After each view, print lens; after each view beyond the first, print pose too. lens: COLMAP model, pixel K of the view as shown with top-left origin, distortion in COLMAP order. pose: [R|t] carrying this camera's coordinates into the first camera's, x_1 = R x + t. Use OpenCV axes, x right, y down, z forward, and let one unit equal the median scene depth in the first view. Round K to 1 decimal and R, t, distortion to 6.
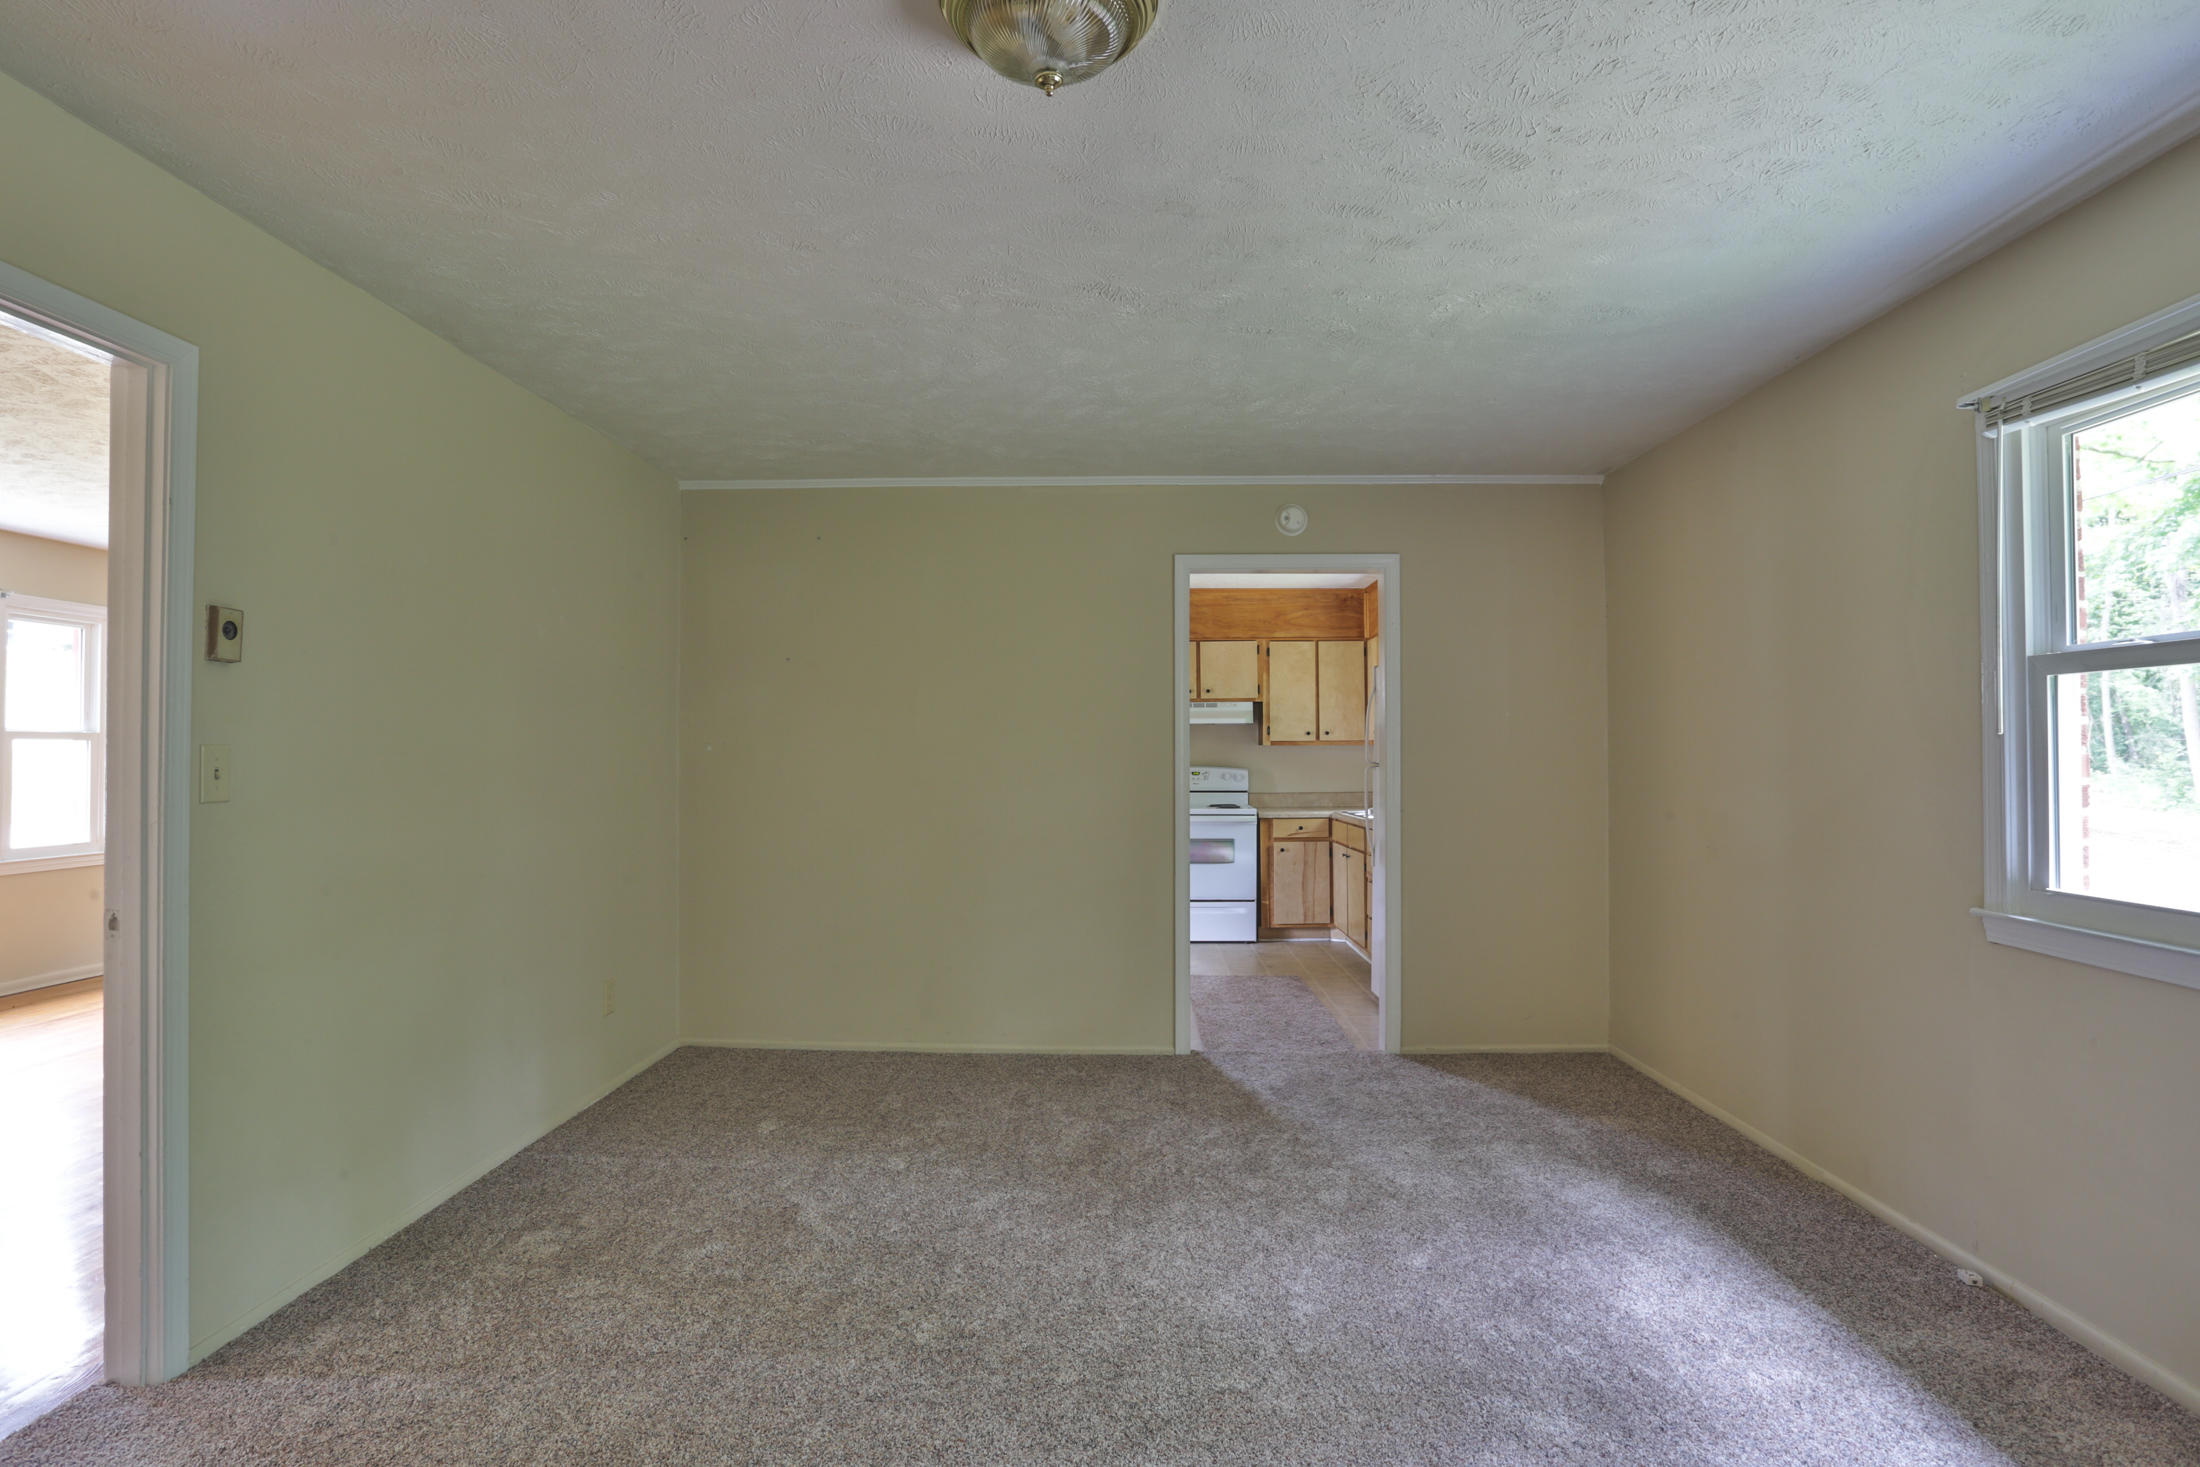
lens RADIAL K [[1136.3, 0, 1089.4], [0, 1136.3, 735.8], [0, 0, 1]] dist [-0.085240, 0.050105]
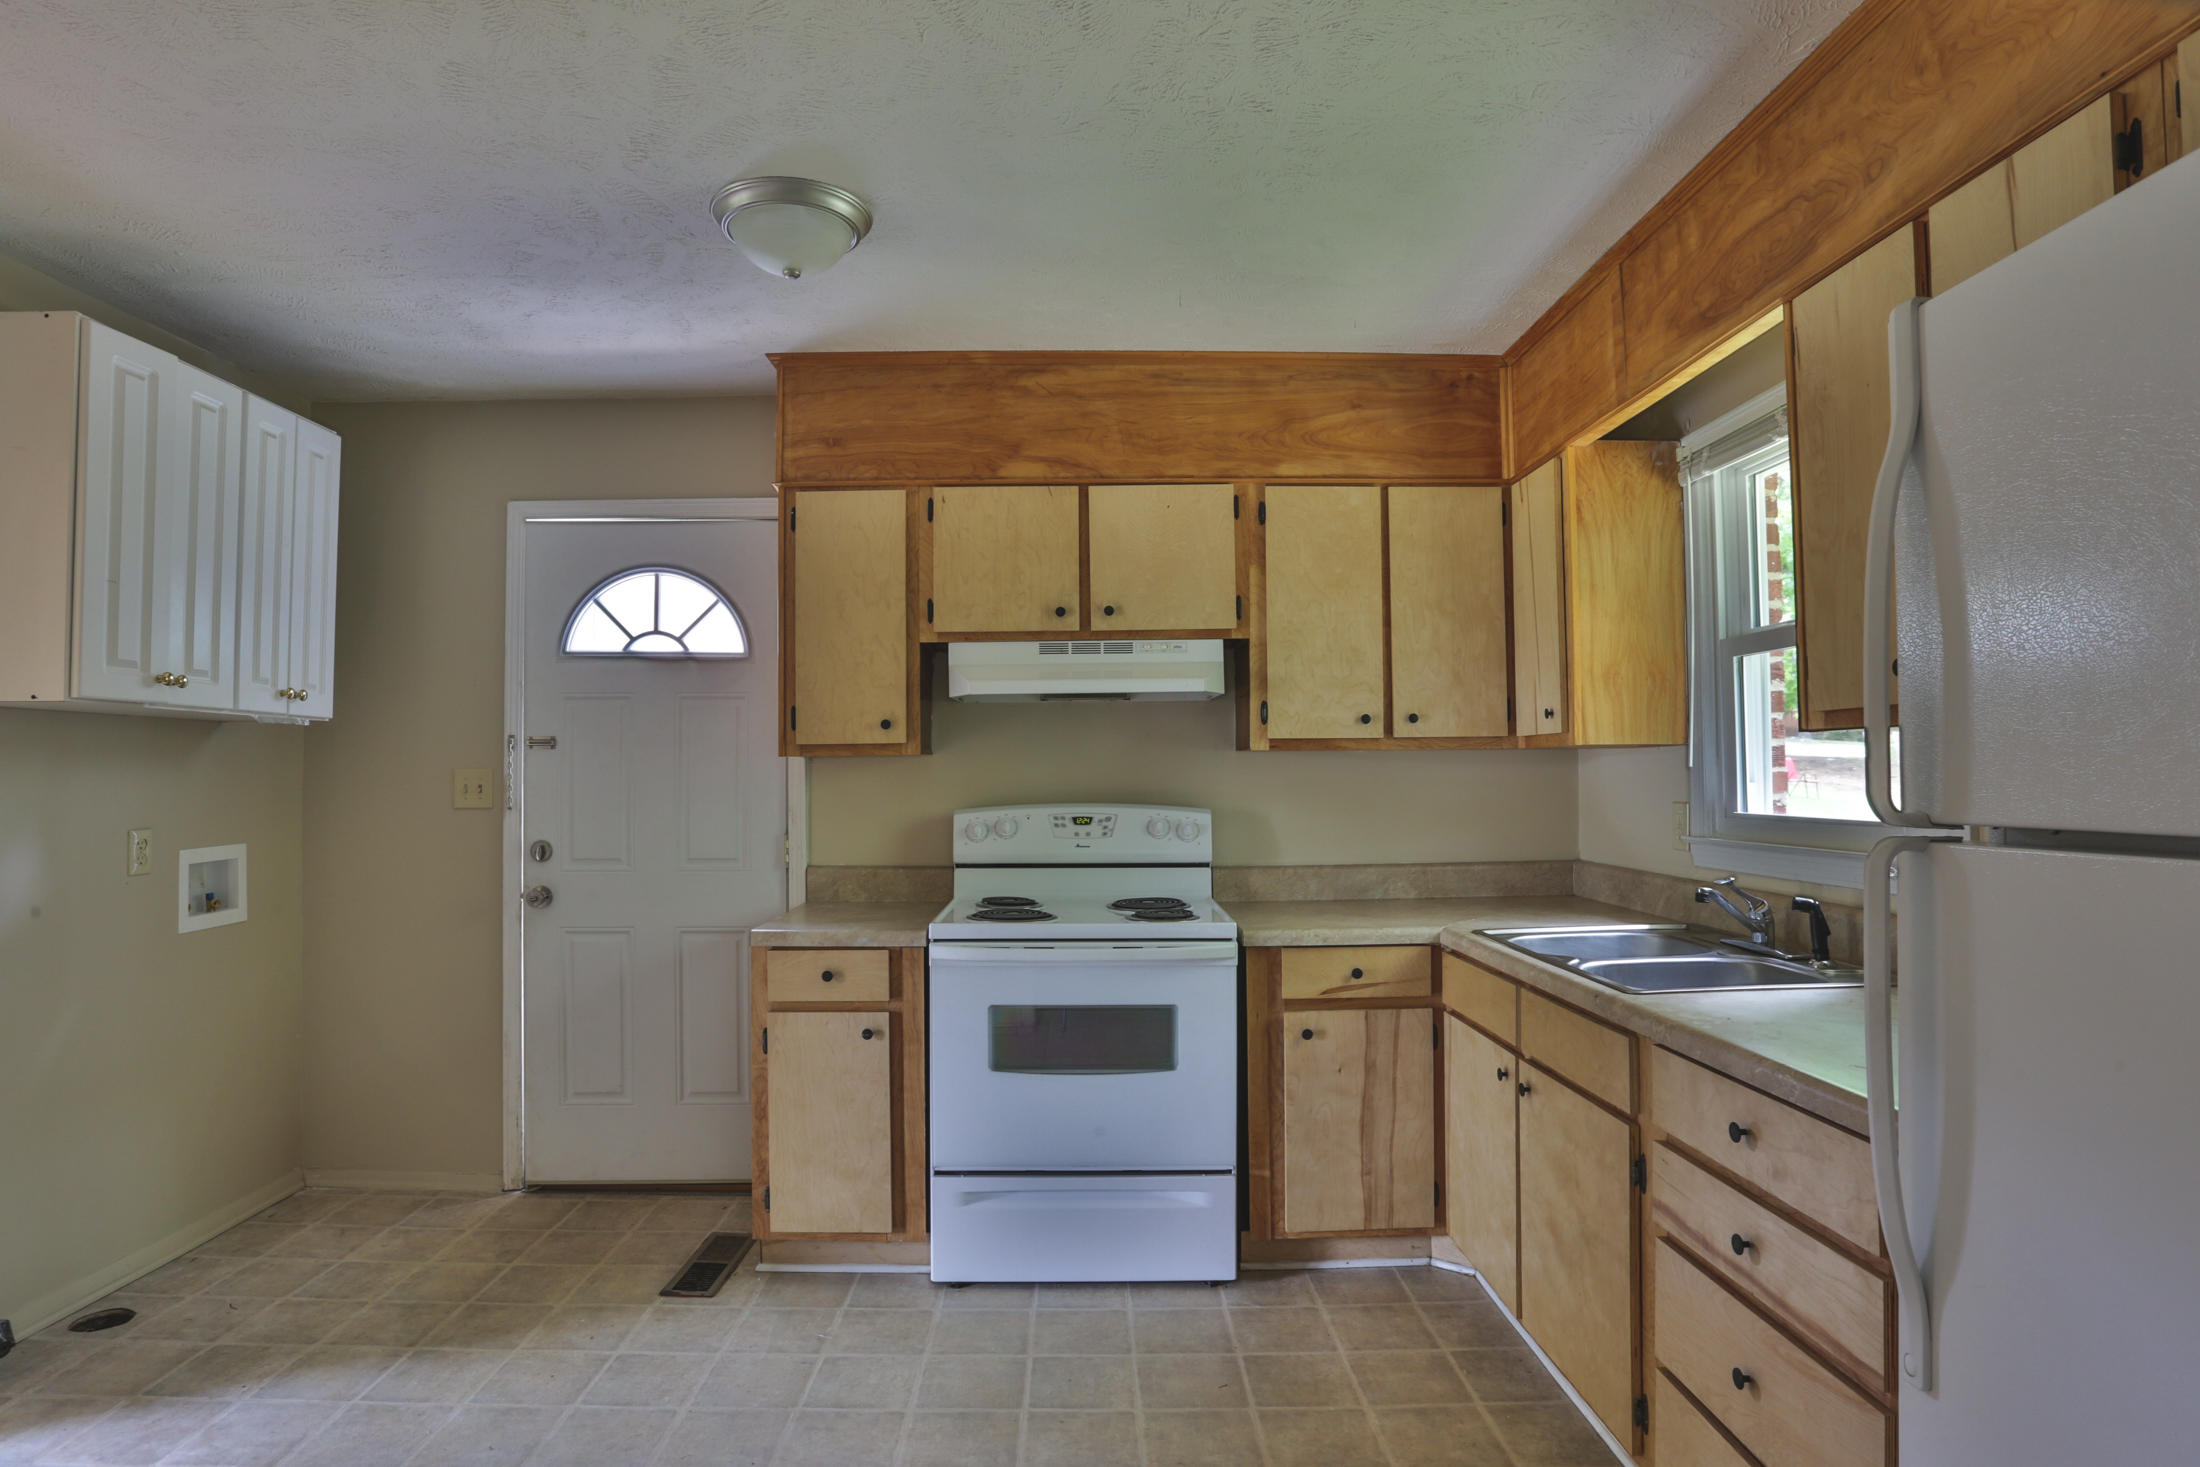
lens RADIAL K [[1136.3, 0, 1089.4], [0, 1136.3, 735.8], [0, 0, 1]] dist [-0.085240, 0.050105]
pose [[0.998871, -0.001531, 0.047488, 0.130977], [0.002204, 0.999898, -0.014117, 0.014587], [-0.047461, 0.014206, 0.998772, 1.012130]]
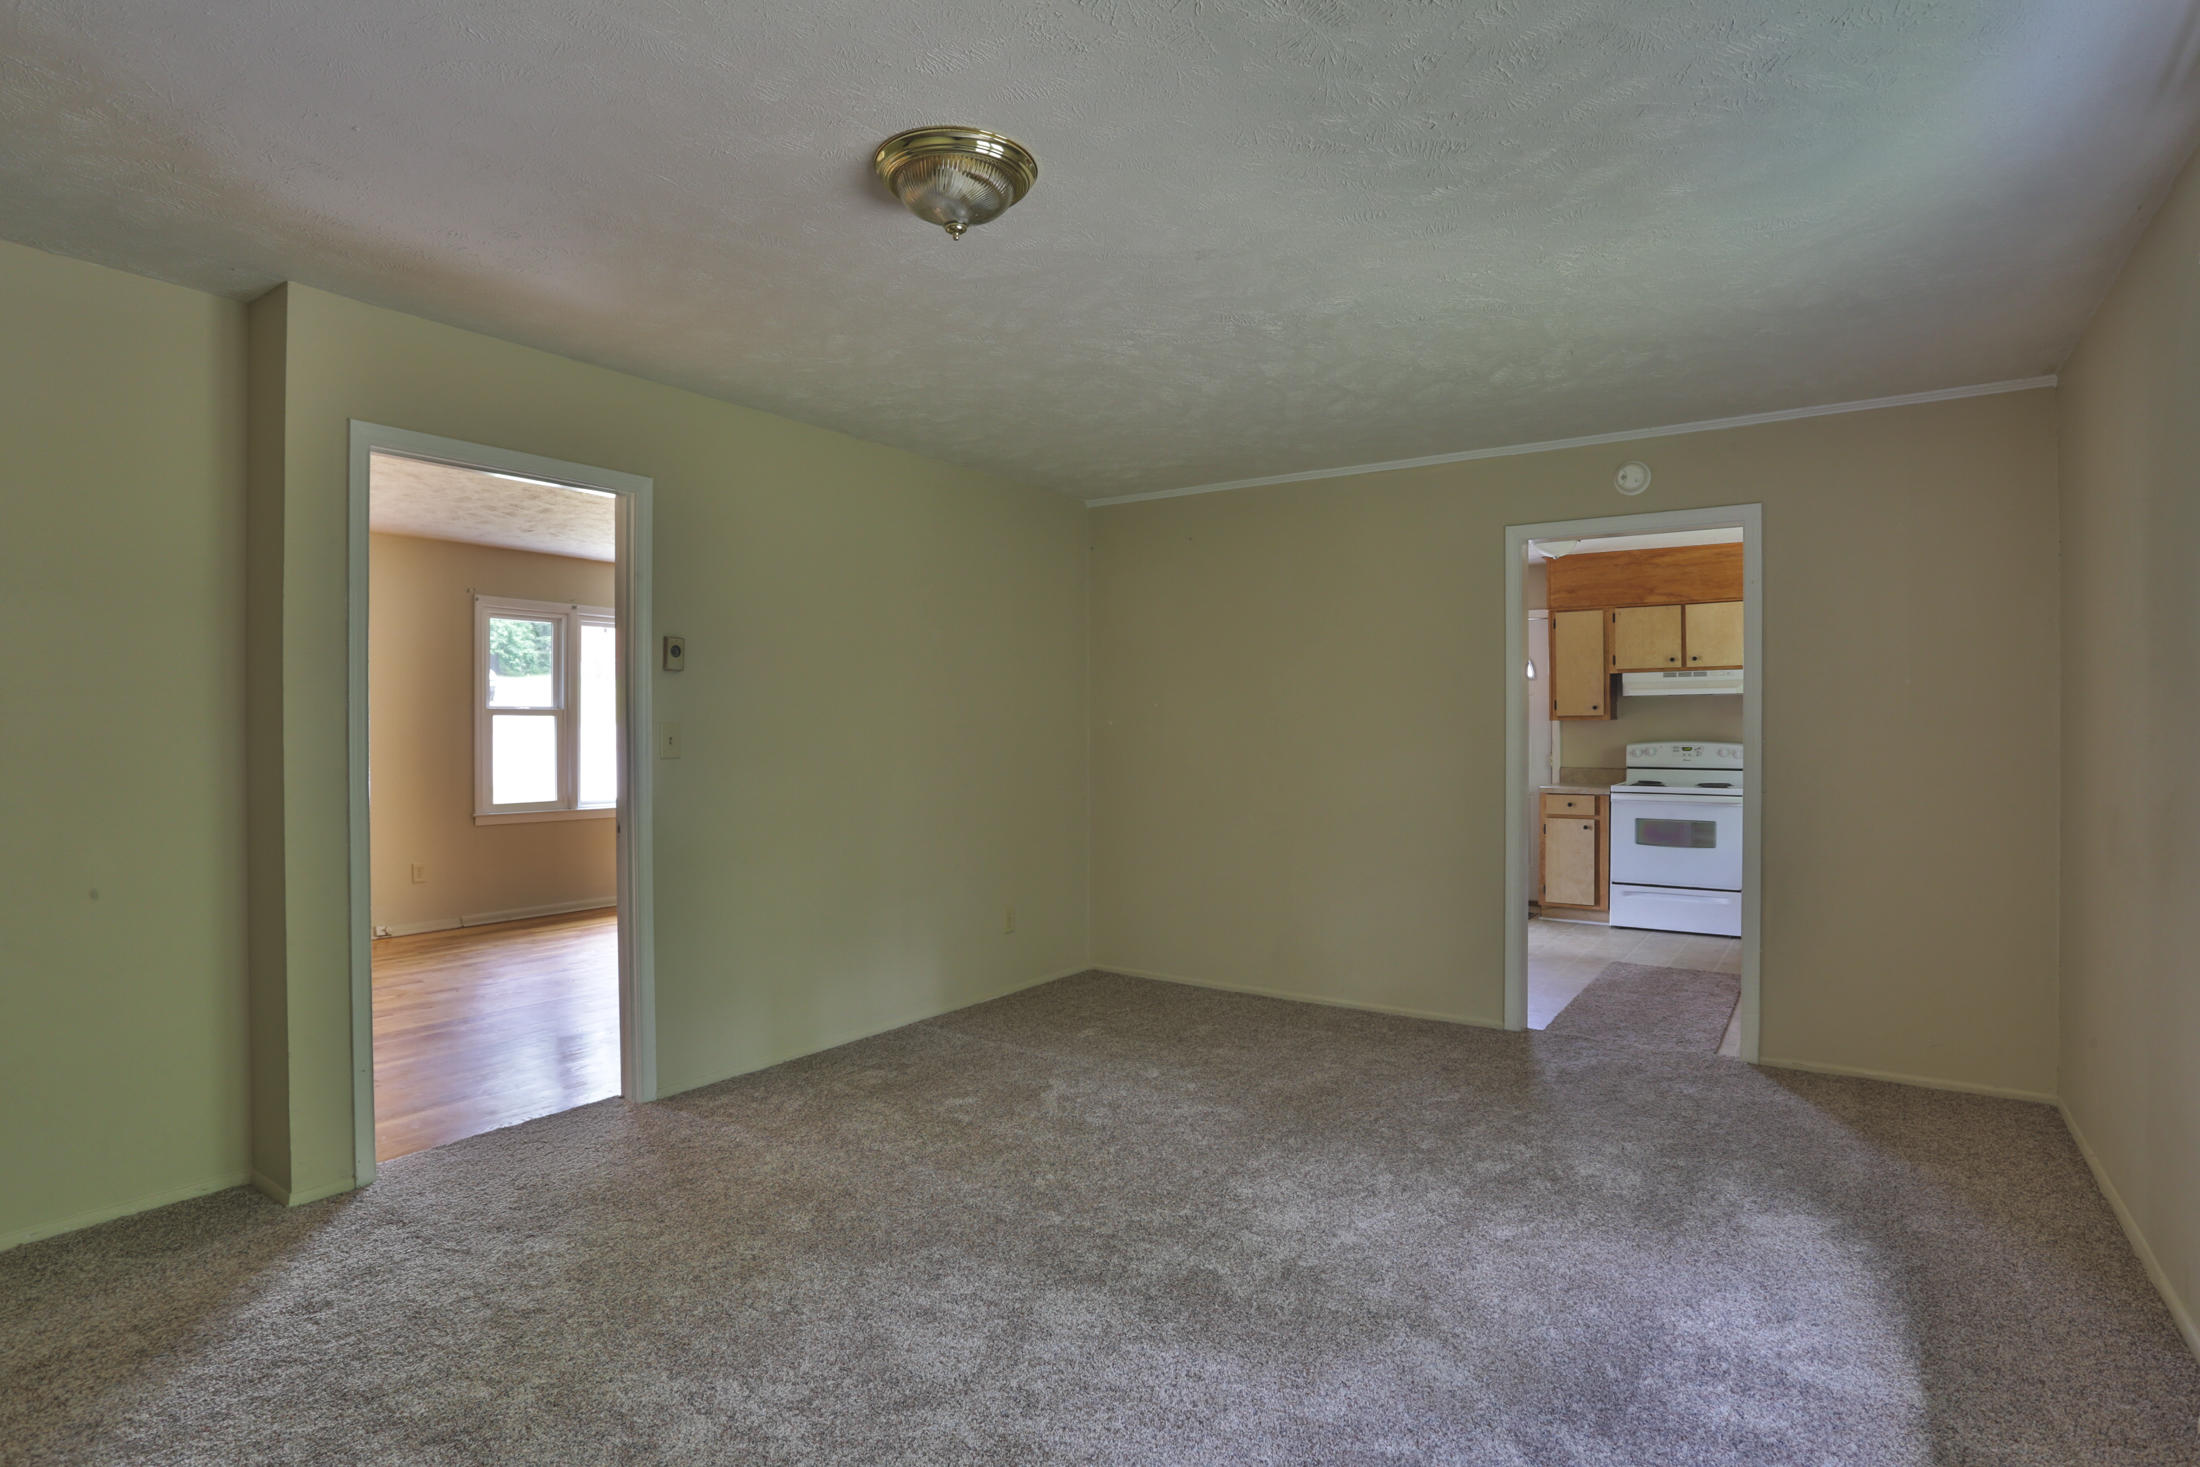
lens RADIAL K [[1136.3, 0, 1089.4], [0, 1136.3, 735.8], [0, 0, 1]] dist [-0.085240, 0.050105]
pose [[0.837076, 0.004267, -0.547070, 0.308089], [0.008709, 0.999739, 0.021123, -0.001075], [0.547017, -0.022446, 0.836820, -0.021259]]
